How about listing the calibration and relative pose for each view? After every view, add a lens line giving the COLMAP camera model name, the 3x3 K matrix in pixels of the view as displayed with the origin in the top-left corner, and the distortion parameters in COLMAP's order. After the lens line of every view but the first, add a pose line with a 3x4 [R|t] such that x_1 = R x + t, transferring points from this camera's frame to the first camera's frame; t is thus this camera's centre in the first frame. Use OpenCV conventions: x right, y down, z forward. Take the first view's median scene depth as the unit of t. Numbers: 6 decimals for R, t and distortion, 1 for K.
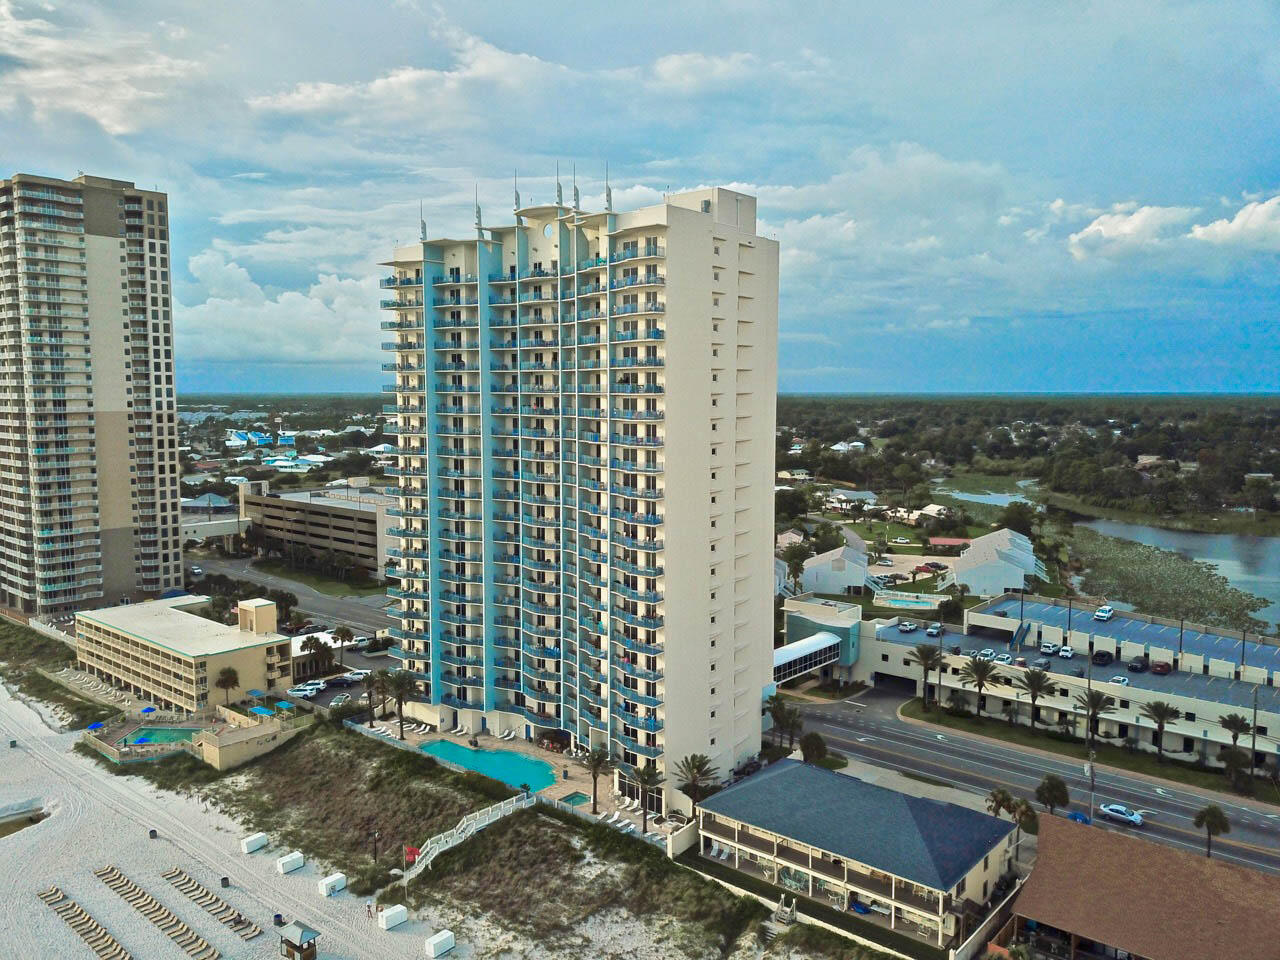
lens RADIAL K [[967.8, 0, 633.7], [0, 967.8, 484.3], [0, 0, 1]] dist [0.008761, -0.007529]
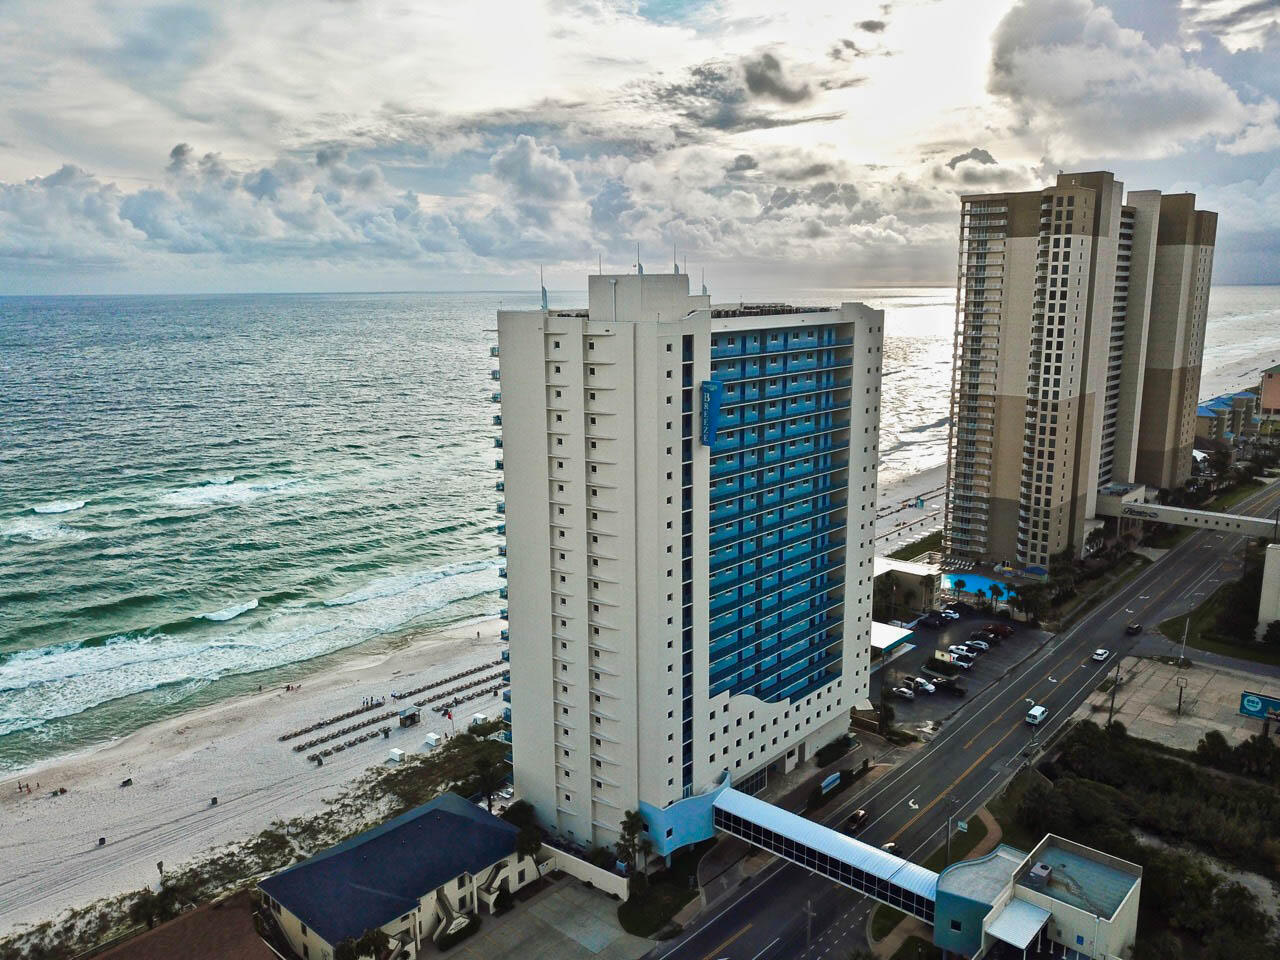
lens RADIAL K [[967.8, 0, 633.7], [0, 967.8, 484.3], [0, 0, 1]] dist [0.008761, -0.007529]
pose [[-0.025603, 0.197336, -0.980002, 0.901554], [-0.082790, 0.976537, 0.198801, -0.247795], [0.996238, 0.086225, -0.008665, 0.894196]]
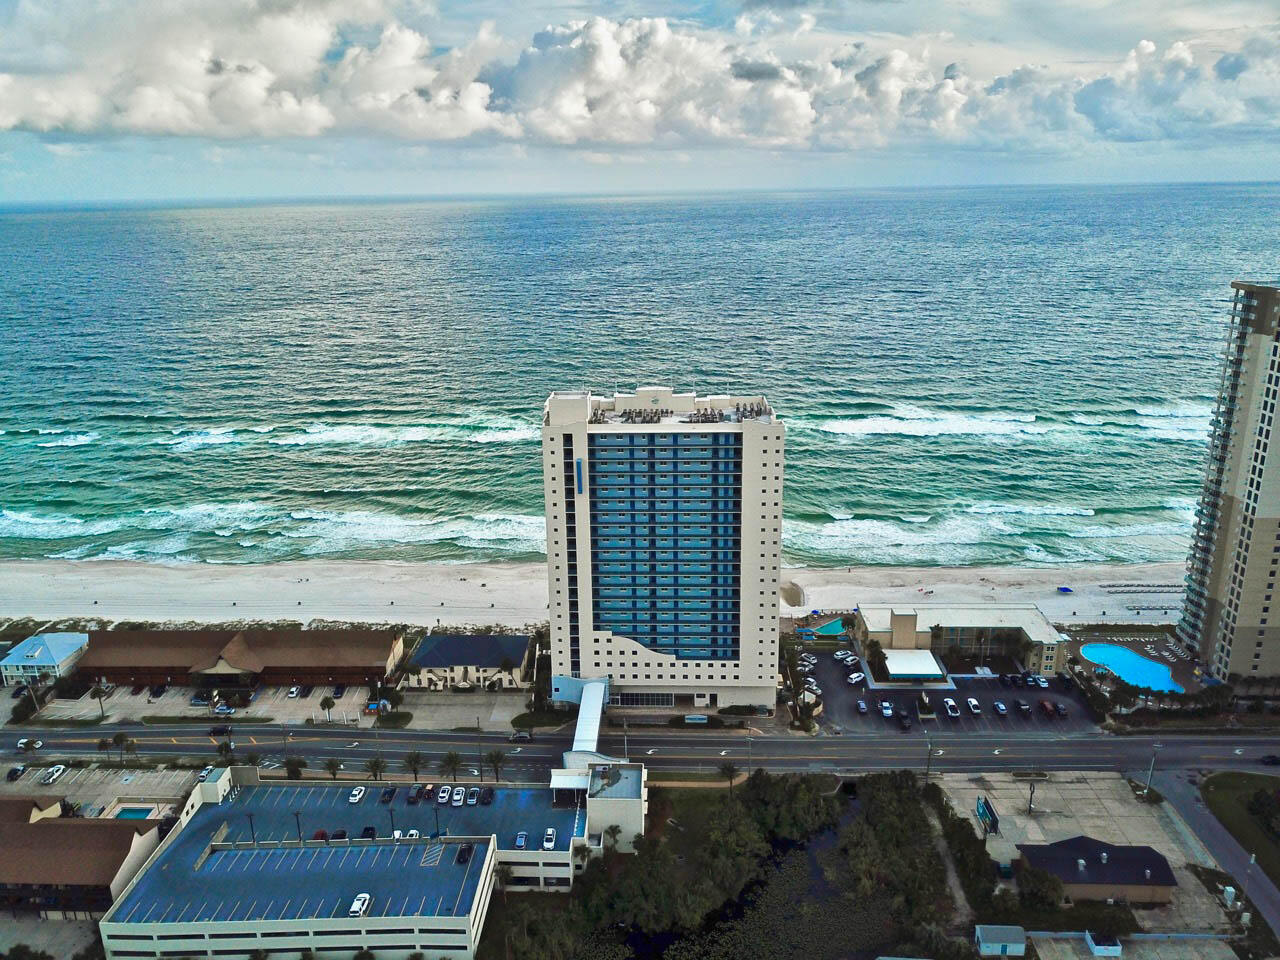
lens RADIAL K [[979.6, 0, 619.4], [0, 979.6, 477.5], [0, 0, 1]] dist [0.011164, -0.002576]
pose [[-0.785110, 0.181363, -0.592208, 0.938542], [-0.043309, 0.937750, 0.344601, -0.660493], [0.617841, 0.296198, -0.728381, 2.053651]]
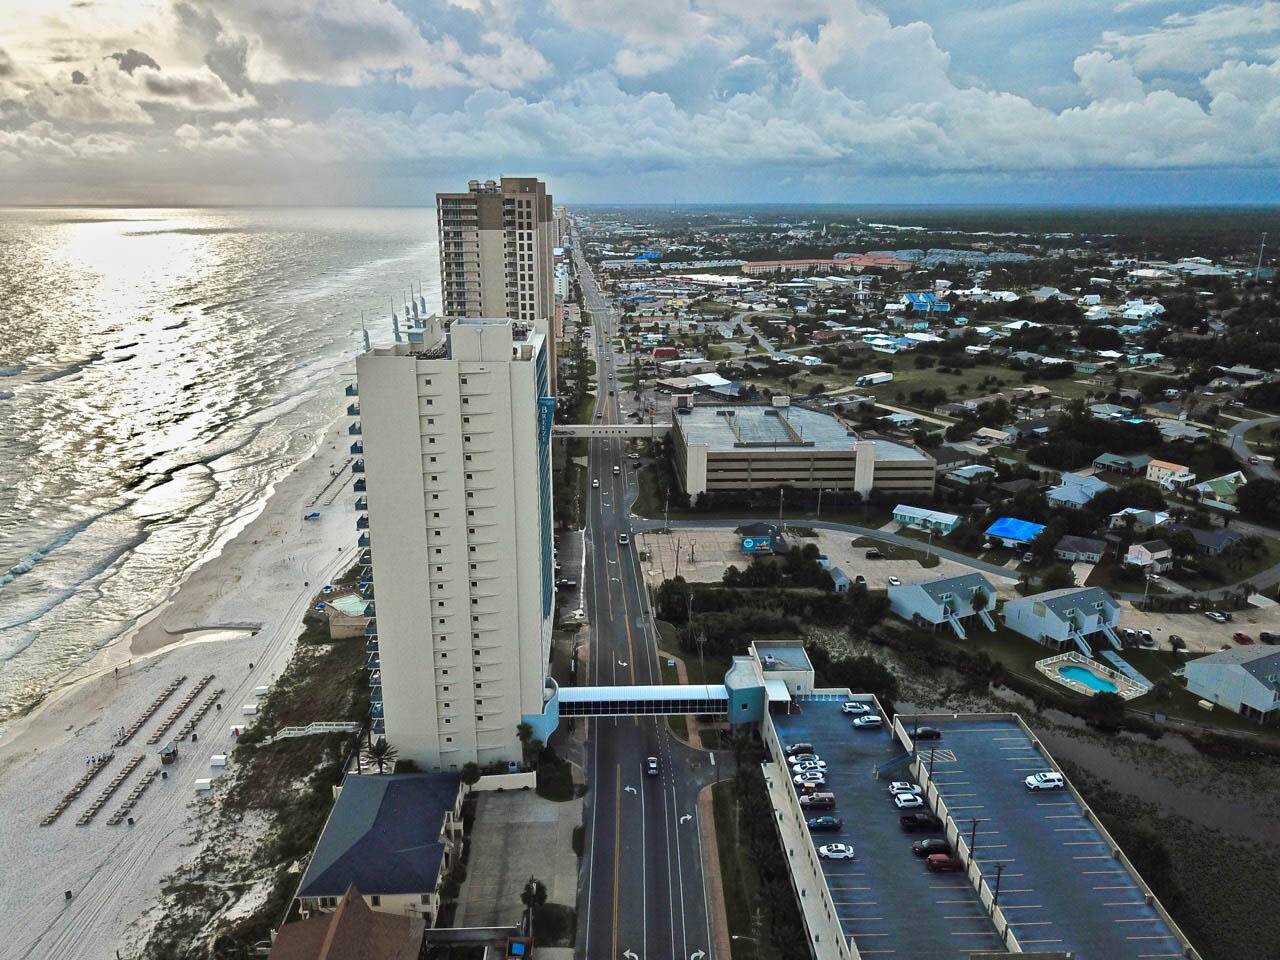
lens RADIAL K [[967.8, 0, 633.7], [0, 967.8, 484.3], [0, 0, 1]] dist [0.008761, -0.007529]
pose [[0.682363, 0.203994, -0.701974, 0.950485], [-0.069317, 0.974004, 0.215666, -0.324162], [0.727720, -0.098504, 0.678764, 0.266584]]
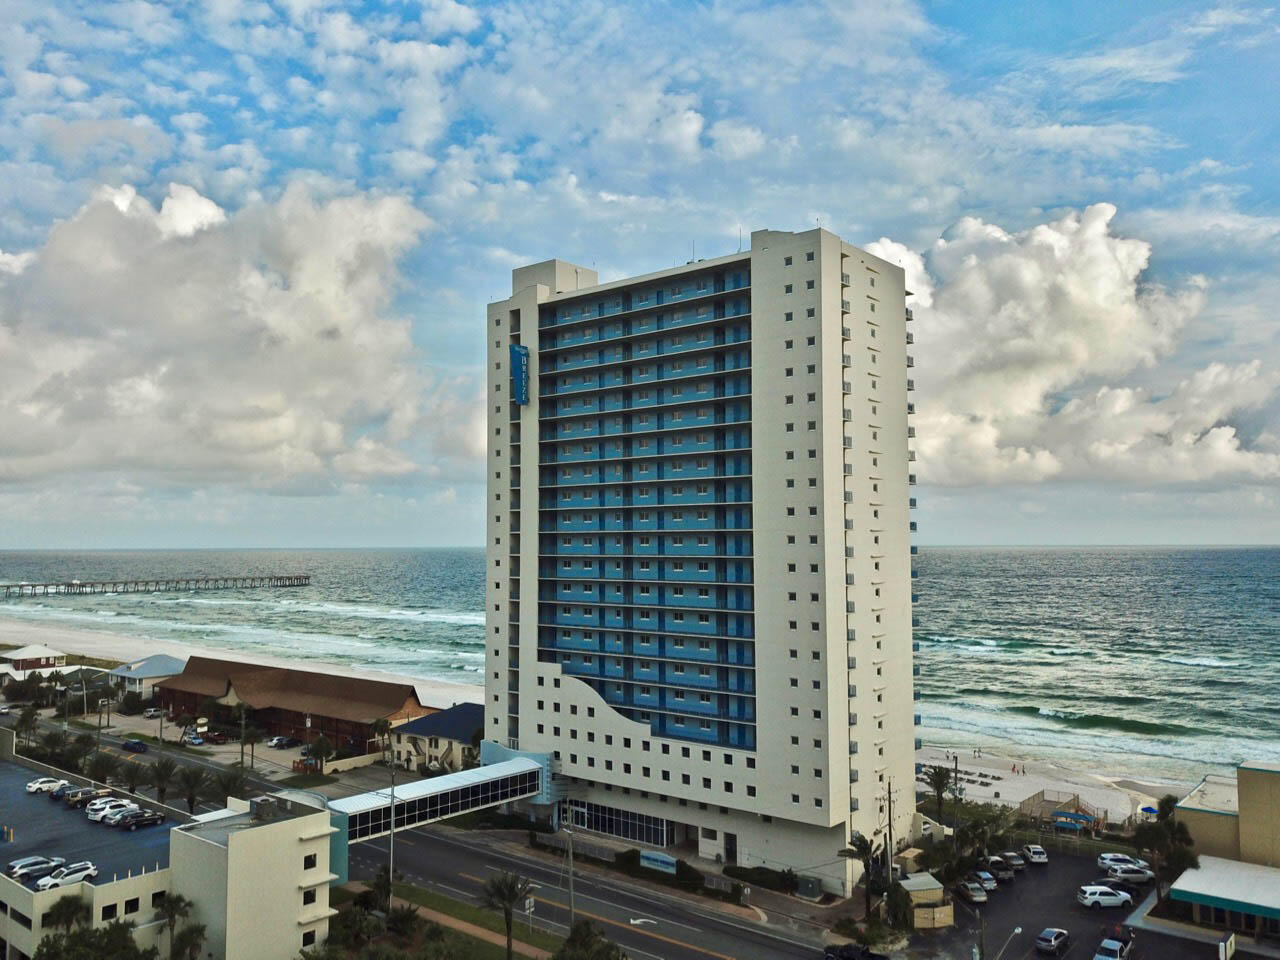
lens RADIAL K [[1024.1, 0, 629.3], [0, 1024.1, 457.7], [0, 0, 1]] dist [-0.170899, 0.209942]
pose [[-0.999879, 0.001563, 0.015482, 0.001365], [0.001557, 0.999999, -0.000444, -0.074657], [-0.015483, -0.000420, -0.999880, 1.861188]]
